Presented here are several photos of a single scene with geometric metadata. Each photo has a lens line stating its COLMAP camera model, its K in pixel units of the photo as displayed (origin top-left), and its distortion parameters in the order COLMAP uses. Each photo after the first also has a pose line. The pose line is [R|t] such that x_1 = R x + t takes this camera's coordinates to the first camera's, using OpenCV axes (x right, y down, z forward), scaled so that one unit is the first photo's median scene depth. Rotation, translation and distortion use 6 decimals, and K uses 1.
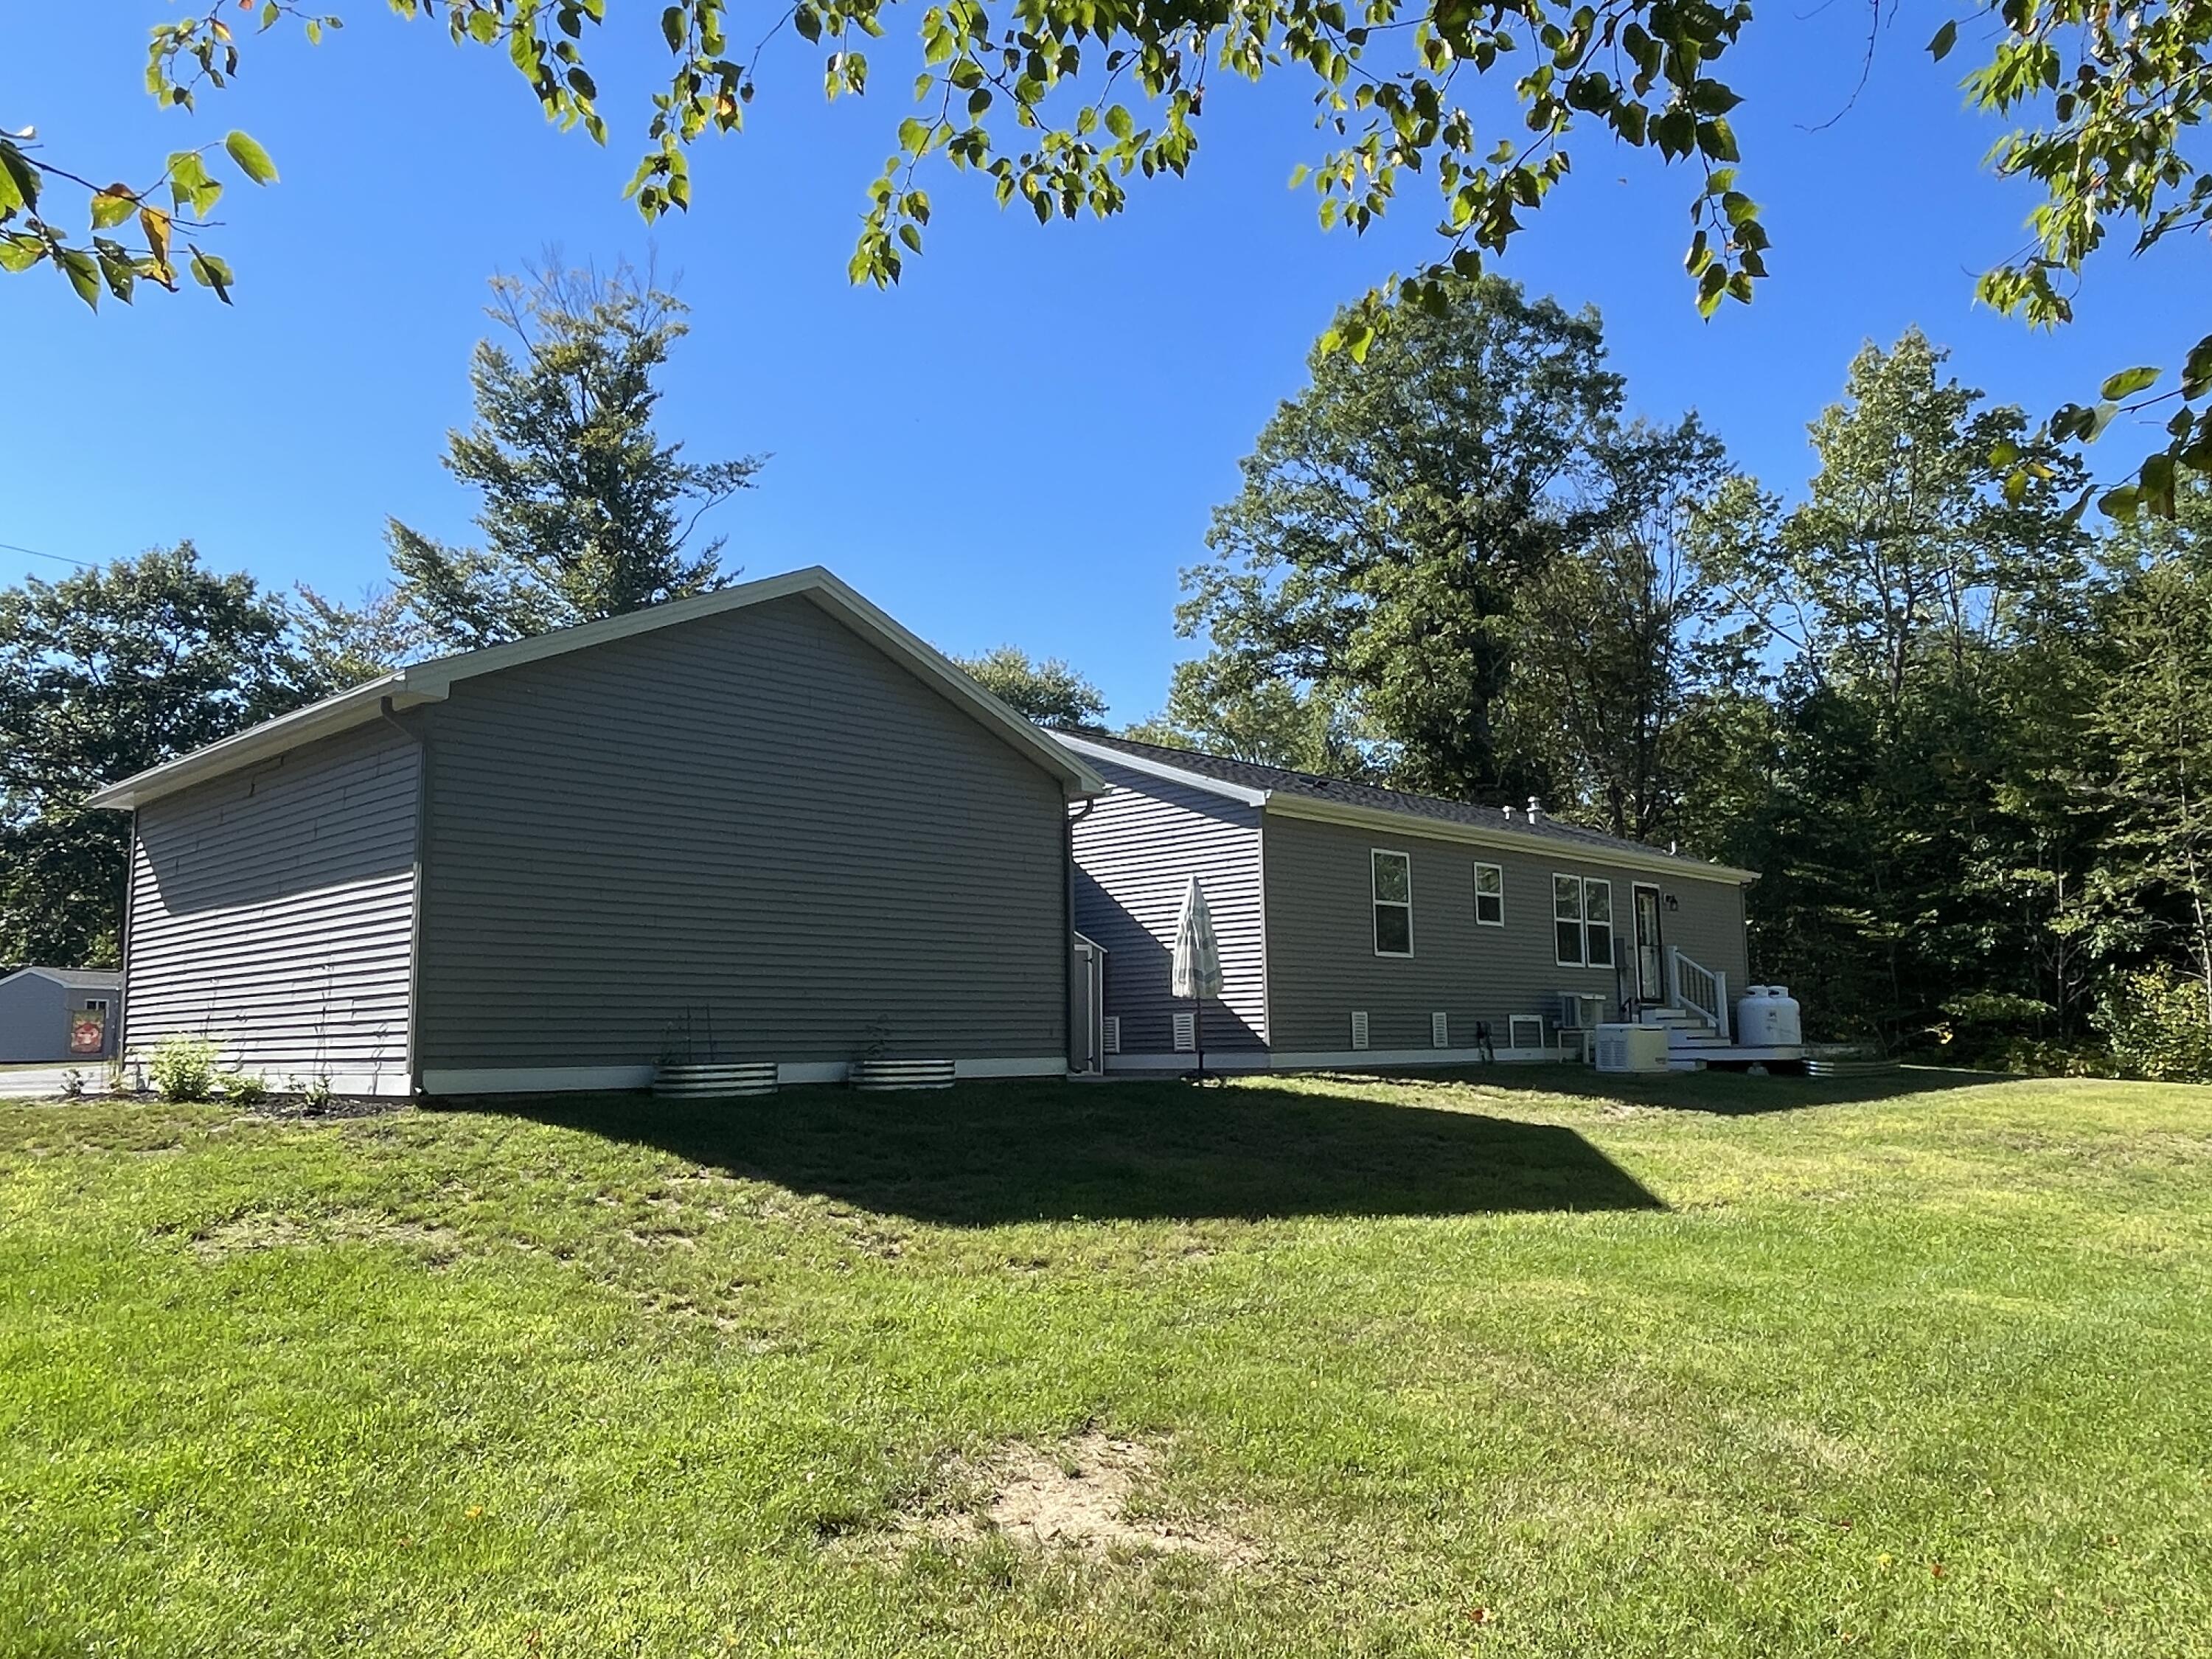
lens RADIAL K [[1631.1, 0, 1088.7], [0, 1631.1, 853.2], [0, 0, 1]] dist [0.004960, -0.012319]
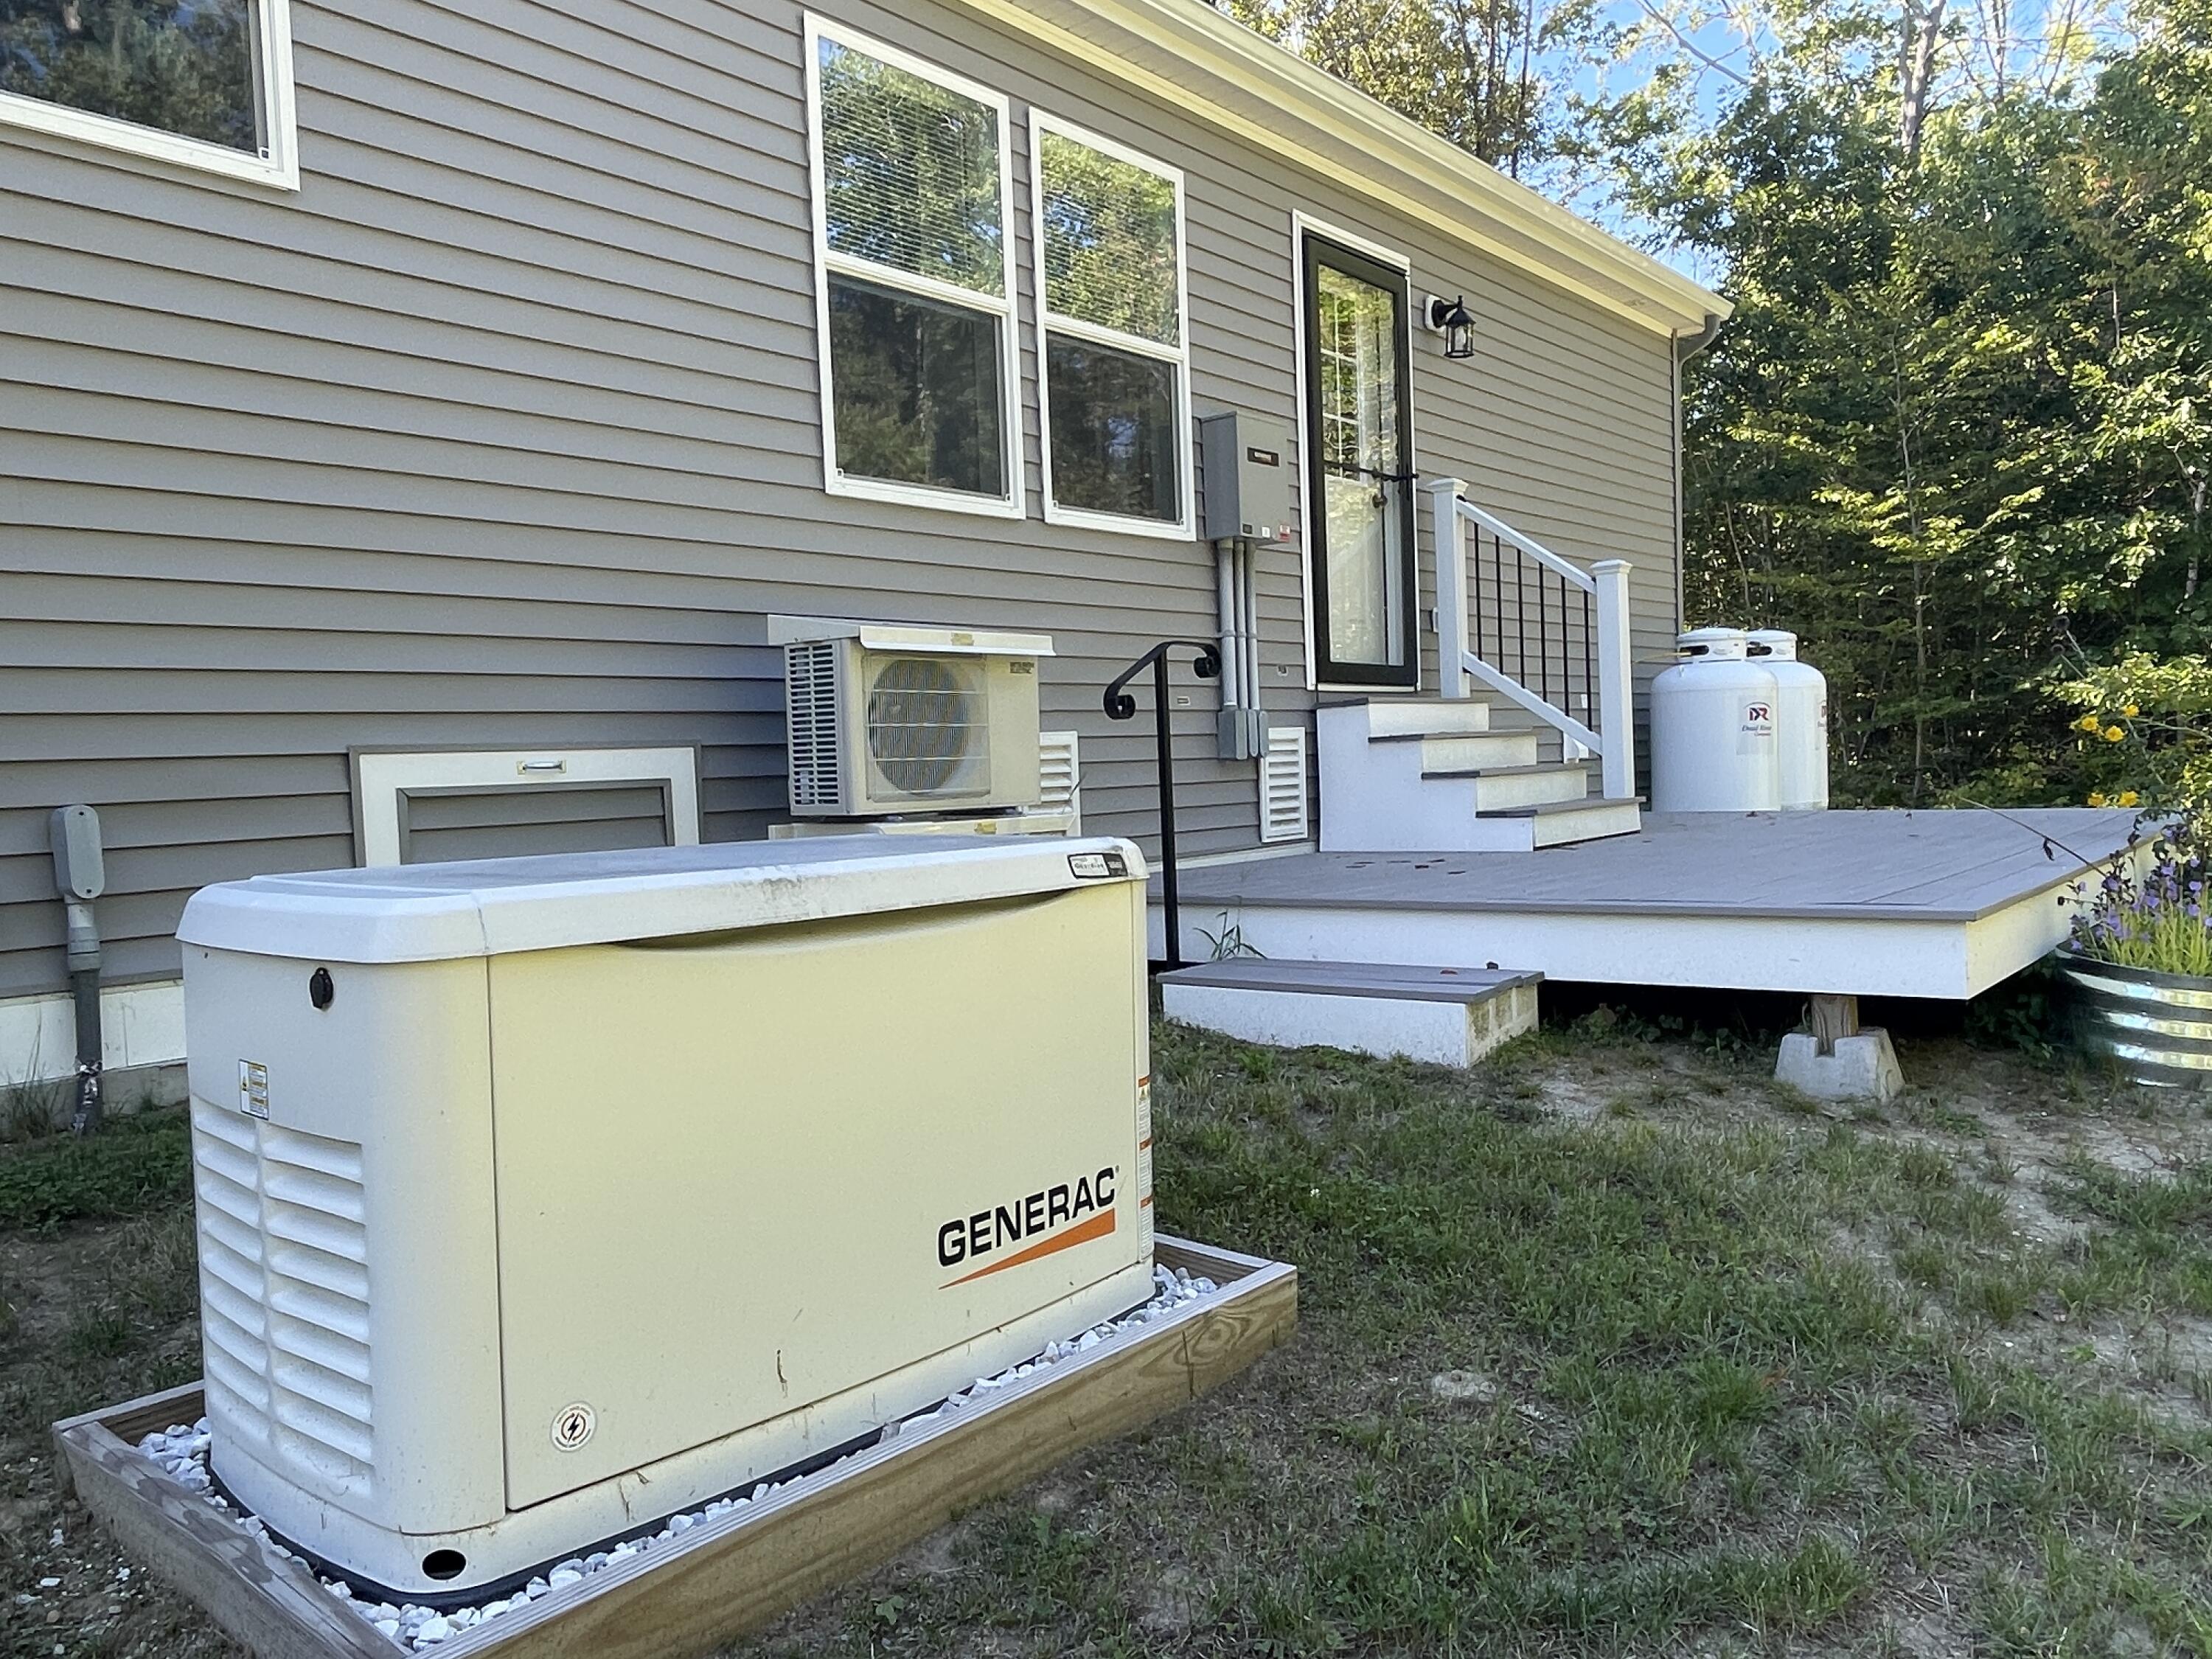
lens RADIAL K [[1631.1, 0, 1111.1], [0, 1631.1, 857.7], [0, 0, 1]] dist [0.004960, -0.012319]
pose [[0.996146, -0.032686, 0.081390, 0.215921], [0.017925, 0.984249, 0.175877, 0.055555], [-0.085857, -0.173741, 0.981042, 0.564355]]
